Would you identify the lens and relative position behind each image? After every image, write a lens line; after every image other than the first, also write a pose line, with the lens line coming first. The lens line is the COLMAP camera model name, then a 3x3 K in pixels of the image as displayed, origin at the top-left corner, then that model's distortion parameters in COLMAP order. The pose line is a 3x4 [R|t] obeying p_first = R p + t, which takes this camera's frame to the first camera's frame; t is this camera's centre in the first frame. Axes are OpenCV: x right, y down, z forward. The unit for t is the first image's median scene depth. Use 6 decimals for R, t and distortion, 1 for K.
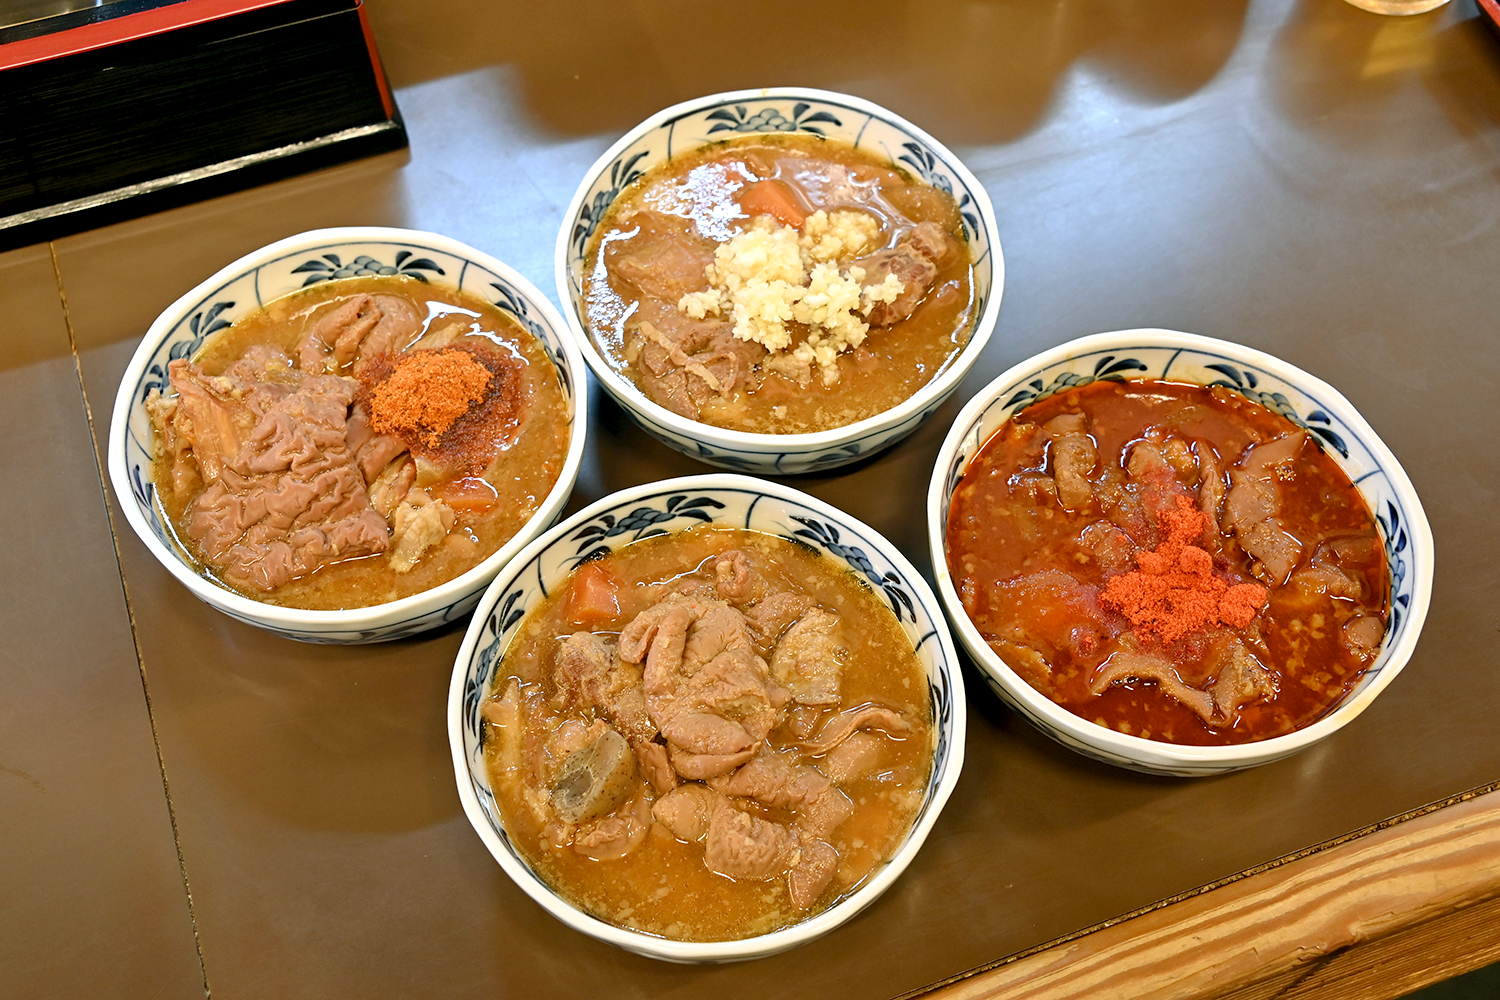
lens RADIAL K [[1804.3, 0, 745.8], [0, 1804.3, 500.8], [0, 0, 1]] dist [0.078738, 0.000000]
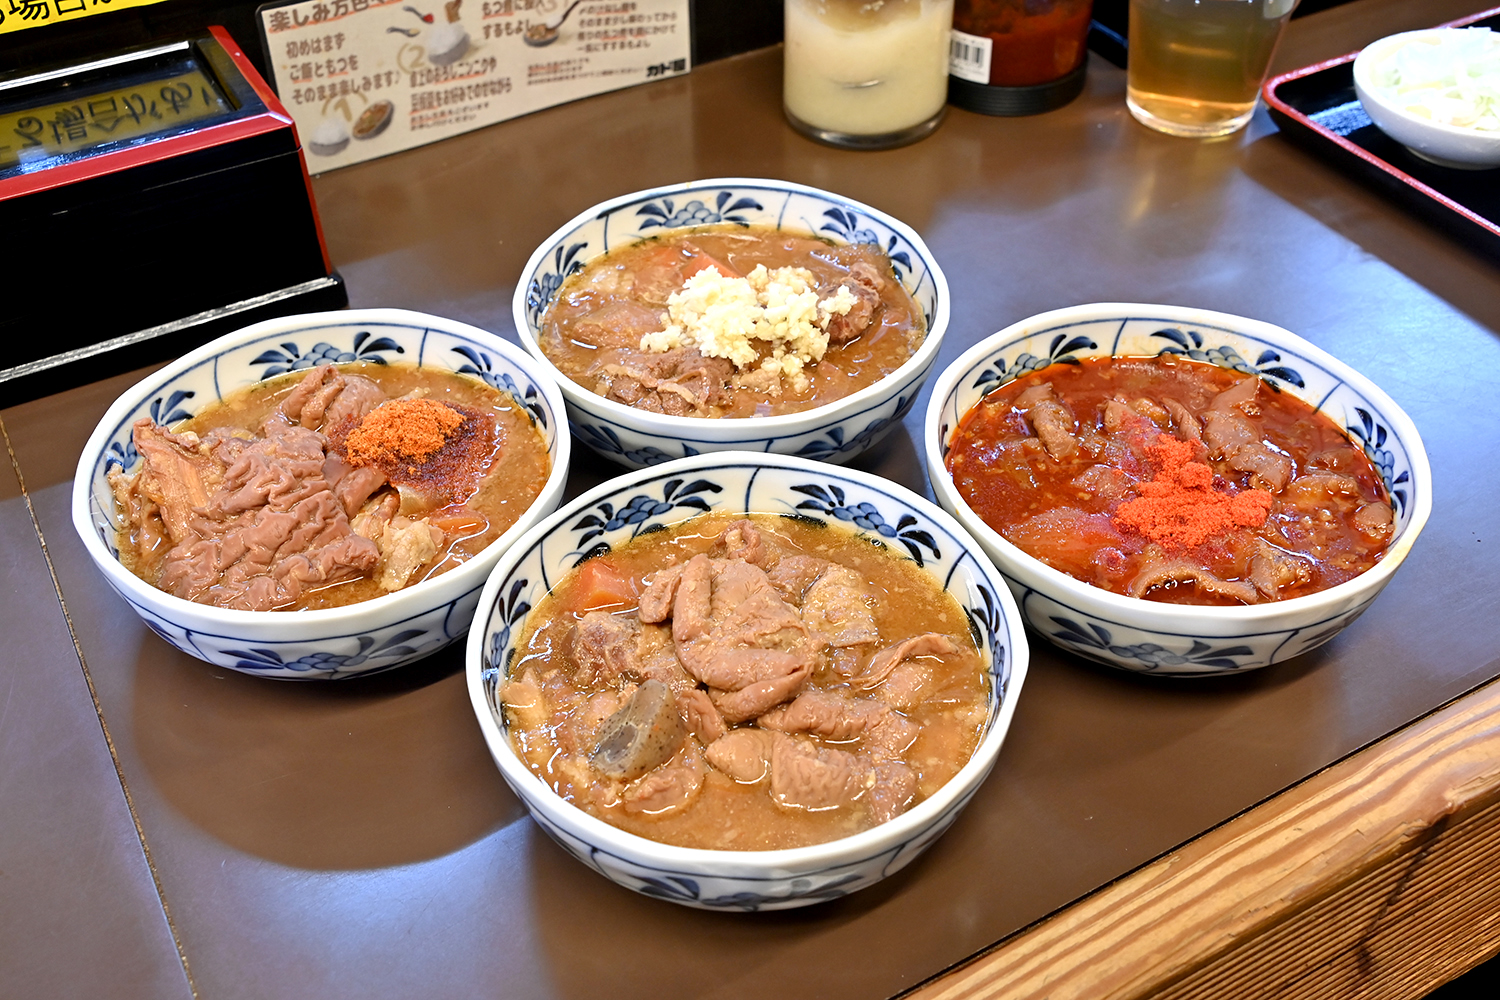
lens RADIAL K [[1585.5, 0, 740.7], [0, 1585.5, 504.8], [0, 0, 1]] dist [0.004991, 0.000000]
pose [[0.986147, -0.115175, 0.119370, -0.103086], [0.146180, 0.943544, -0.297248, 0.261932], [-0.078395, 0.310580, 0.947309, 0.186309]]
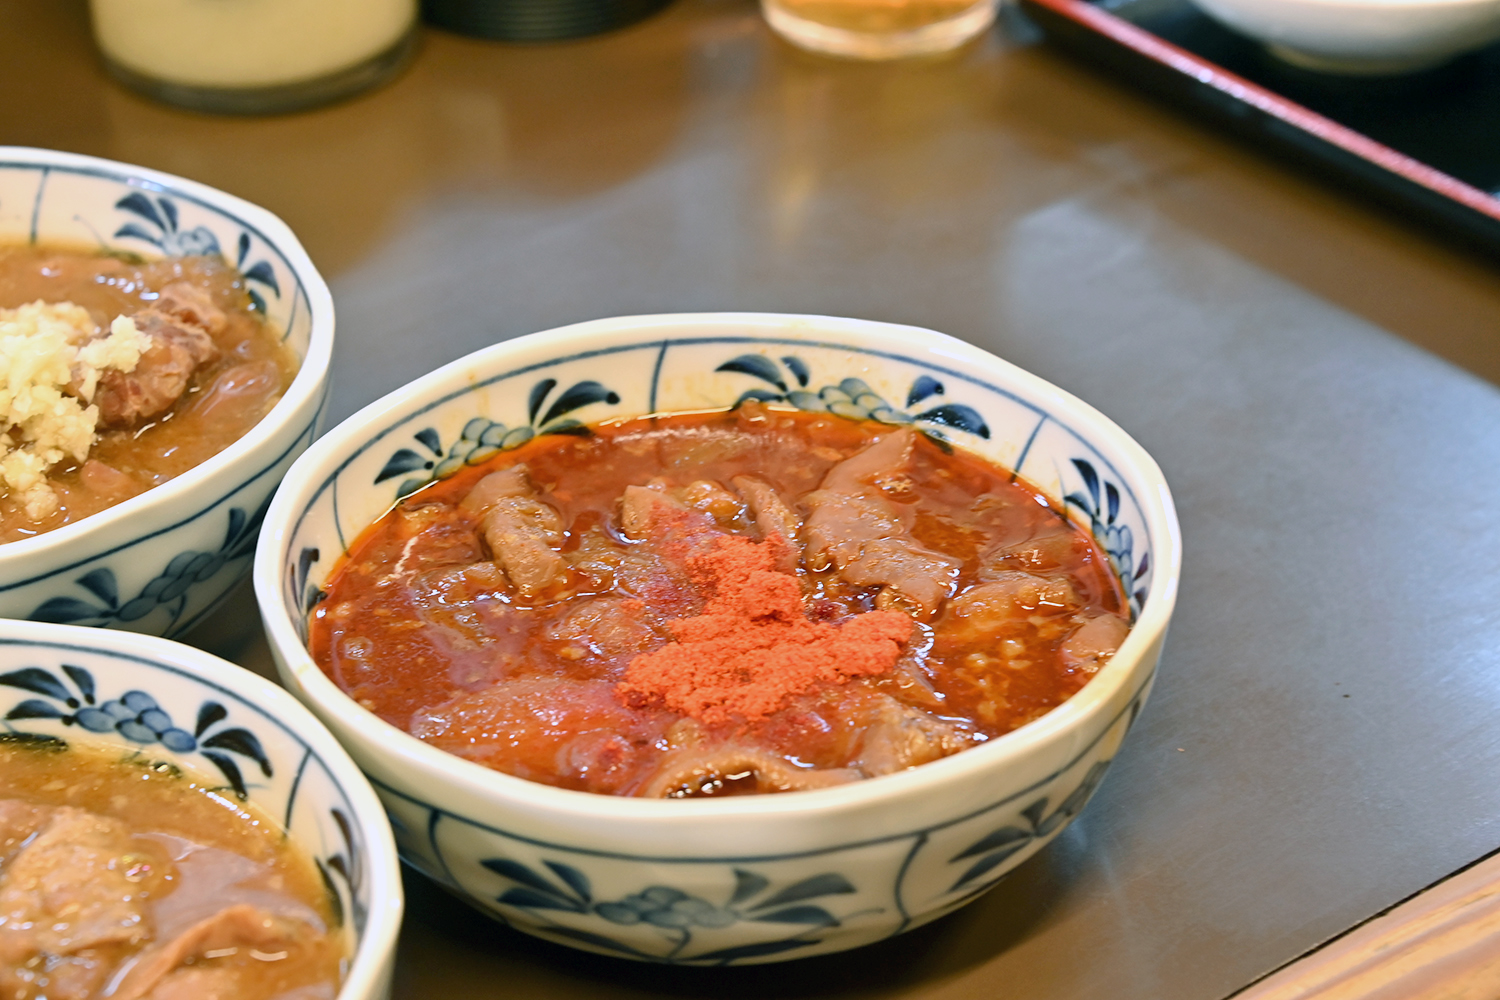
lens RADIAL K [[3319.5, 0, 719.4], [0, 3319.5, 520.7], [0, 0, 1]] dist [0.390835, 0.000000]
pose [[0.957496, -0.169403, 0.233460, 0.006705], [0.255955, 0.872175, -0.416890, 0.404578], [-0.132995, 0.458926, 0.878464, 0.121663]]
